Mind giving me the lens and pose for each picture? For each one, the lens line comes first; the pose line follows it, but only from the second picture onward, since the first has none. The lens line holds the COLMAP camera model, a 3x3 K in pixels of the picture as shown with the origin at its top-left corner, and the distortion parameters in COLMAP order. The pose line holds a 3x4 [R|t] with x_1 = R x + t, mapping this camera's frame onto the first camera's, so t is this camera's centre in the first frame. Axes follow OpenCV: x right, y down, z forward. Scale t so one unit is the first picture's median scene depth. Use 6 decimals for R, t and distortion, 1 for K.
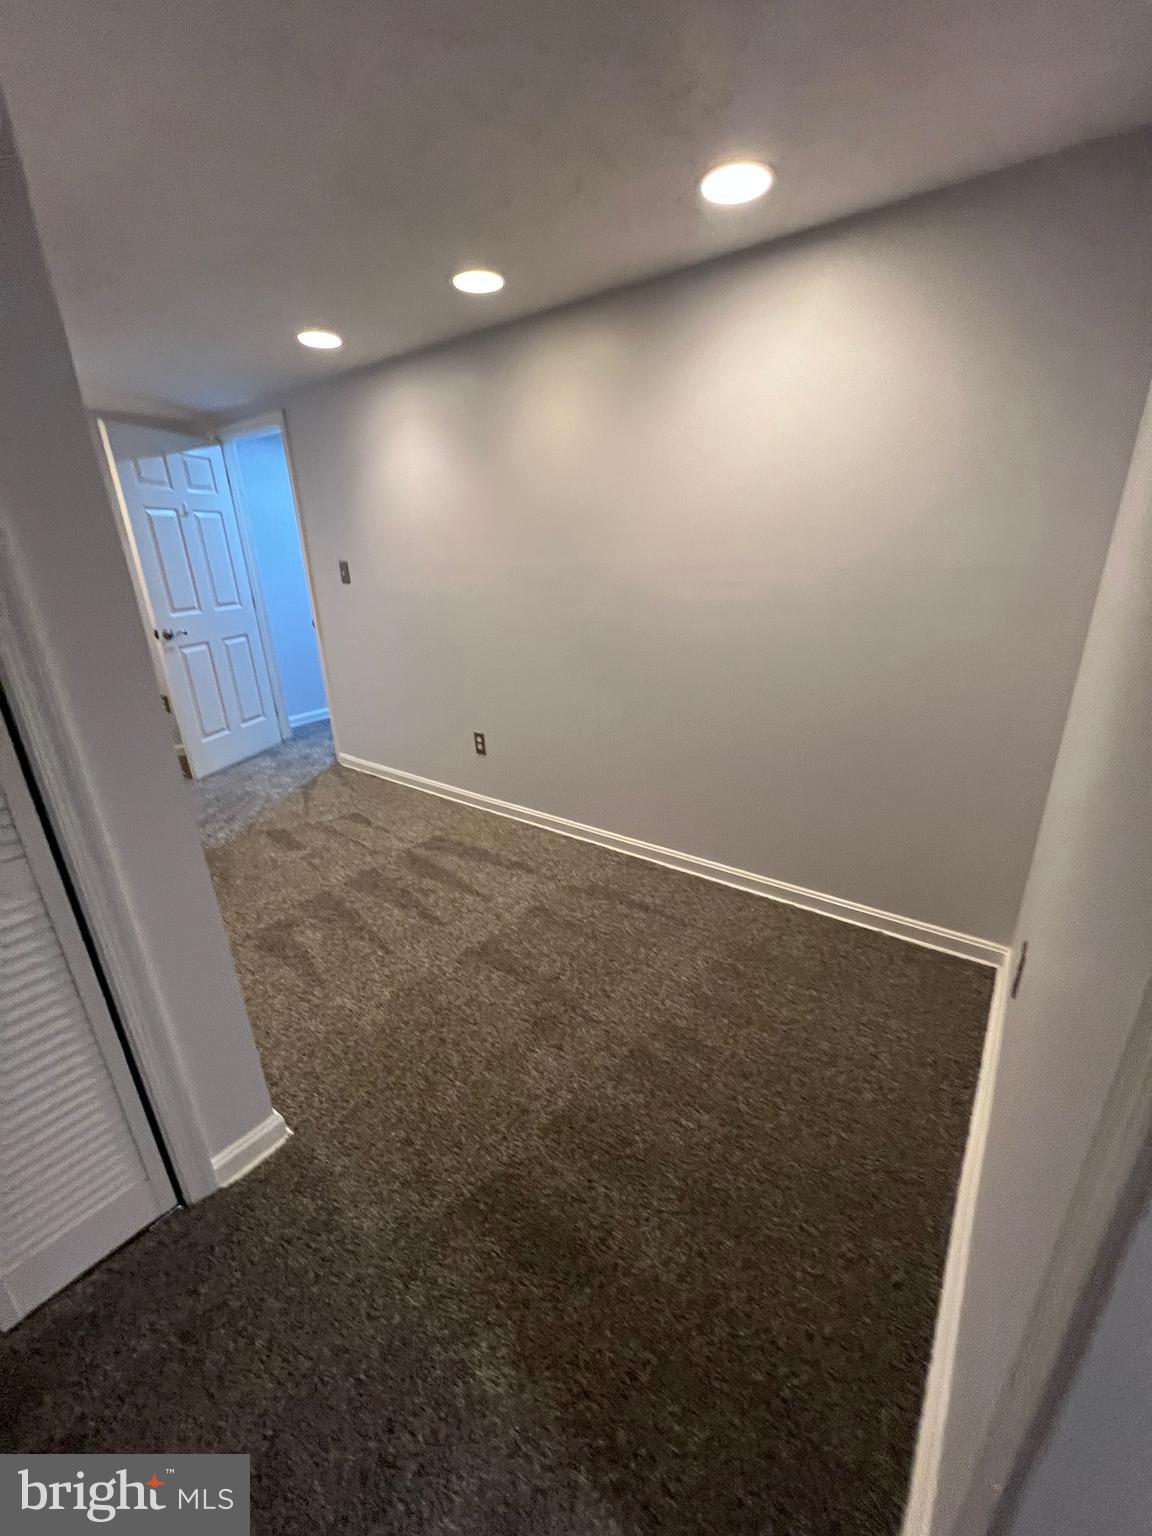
lens RADIAL K [[613.4, 0, 578.9], [0, 613.4, 769.7], [0, 0, 1]] dist [0.003119, 0.000532]
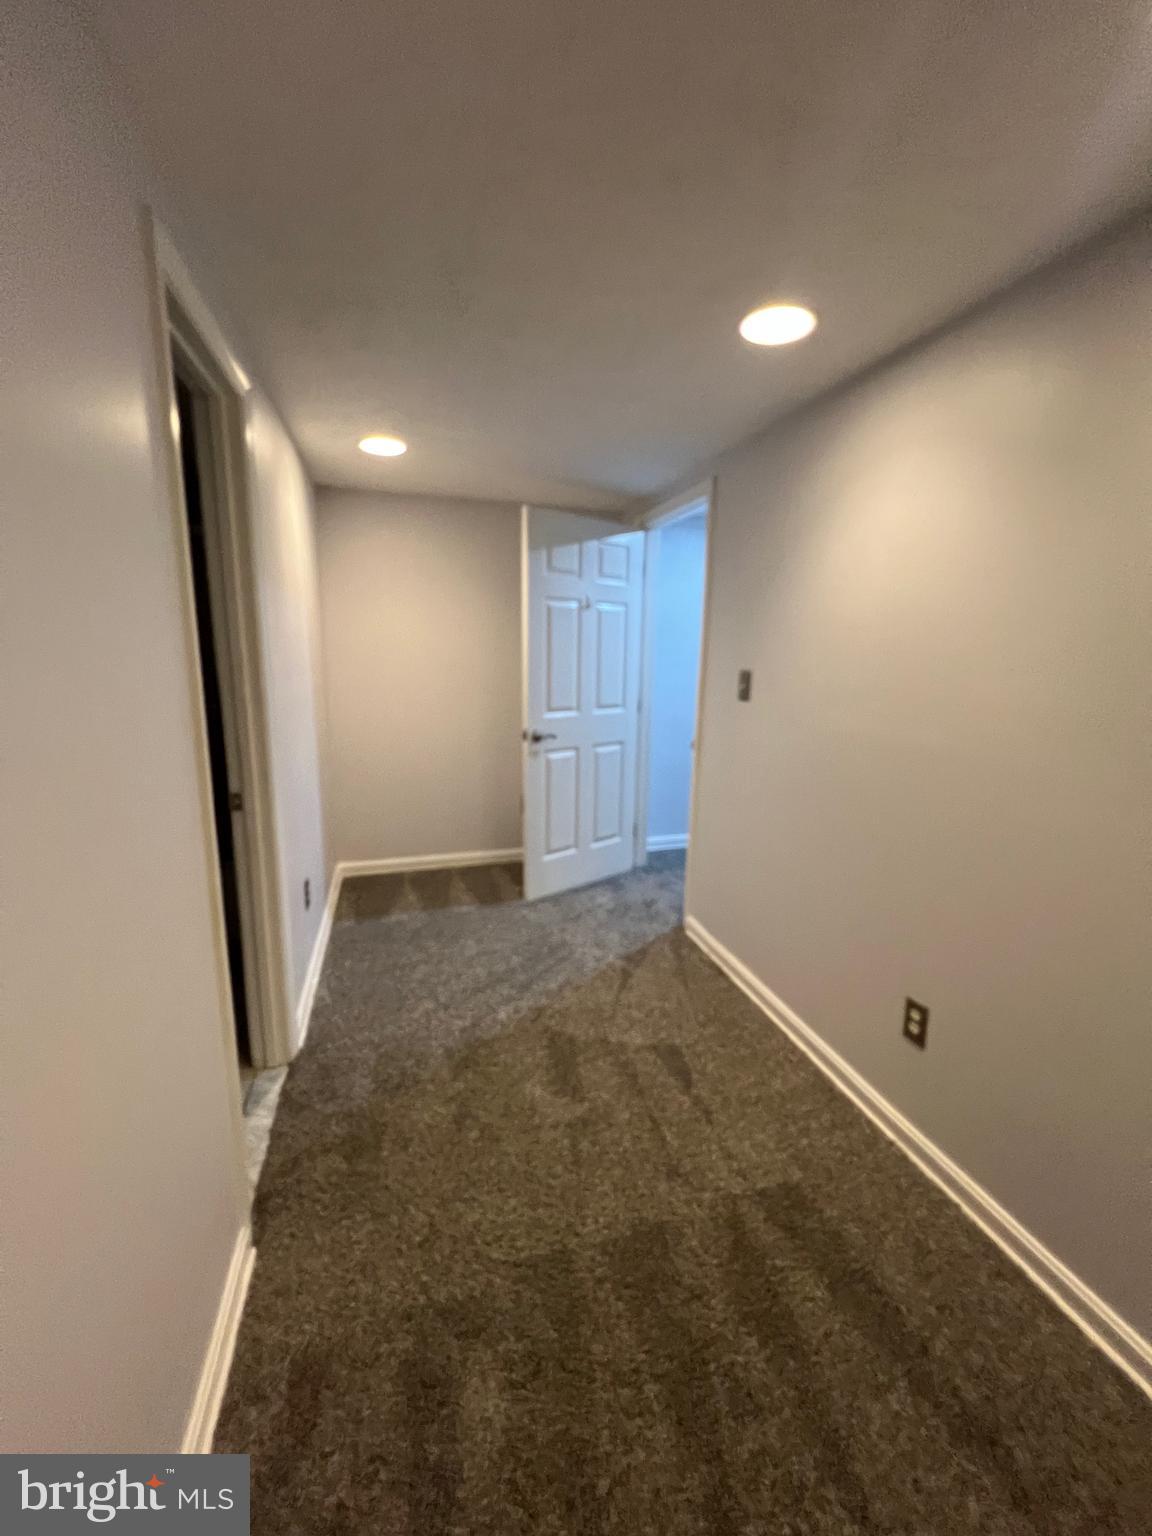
lens RADIAL K [[613.4, 0, 575.0], [0, 613.4, 766.8], [0, 0, 1]] dist [0.003119, 0.000532]
pose [[0.796435, 0.159141, -0.583409, -0.108105], [-0.243840, 0.967358, -0.069002, -0.130388], [0.553384, 0.197214, 0.809242, 0.329937]]
